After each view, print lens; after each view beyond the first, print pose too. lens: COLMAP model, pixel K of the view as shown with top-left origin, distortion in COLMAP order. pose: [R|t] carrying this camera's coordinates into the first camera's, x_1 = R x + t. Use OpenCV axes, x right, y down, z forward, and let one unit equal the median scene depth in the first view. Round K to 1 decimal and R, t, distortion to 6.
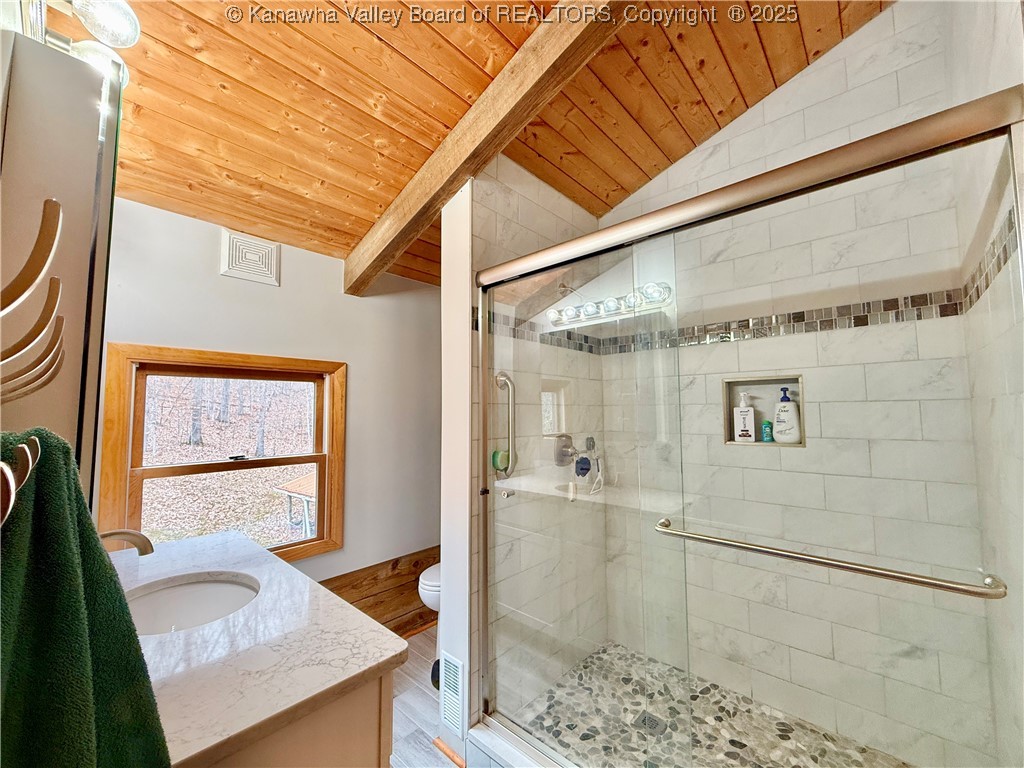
lens RADIAL K [[407.4, 0, 511.6], [0, 407.4, 384.8], [0, 0, 1]] dist [0.000178, -0.000130]
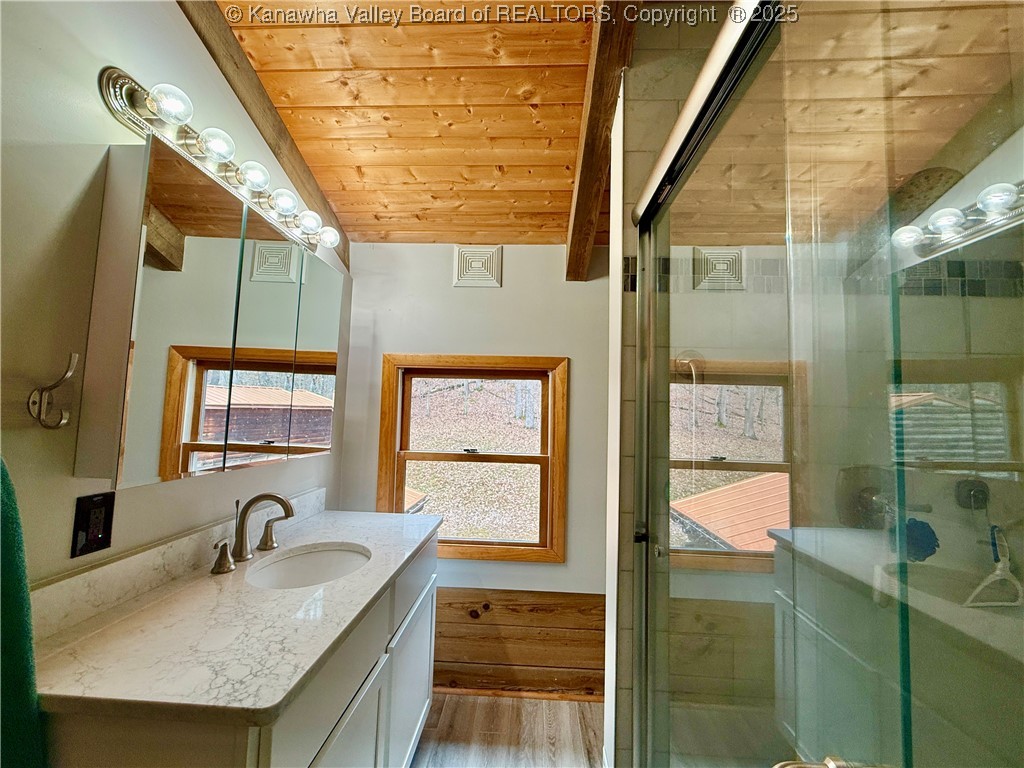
lens RADIAL K [[426.8, 0, 509.3], [0, 426.8, 385.5], [0, 0, 1]] dist [-0.000266, -0.000054]
pose [[0.633793, -0.023897, -0.773133, 0.268303], [0.019671, 0.999697, -0.014774, 0.022018], [0.773252, -0.005845, 0.634071, 0.336762]]
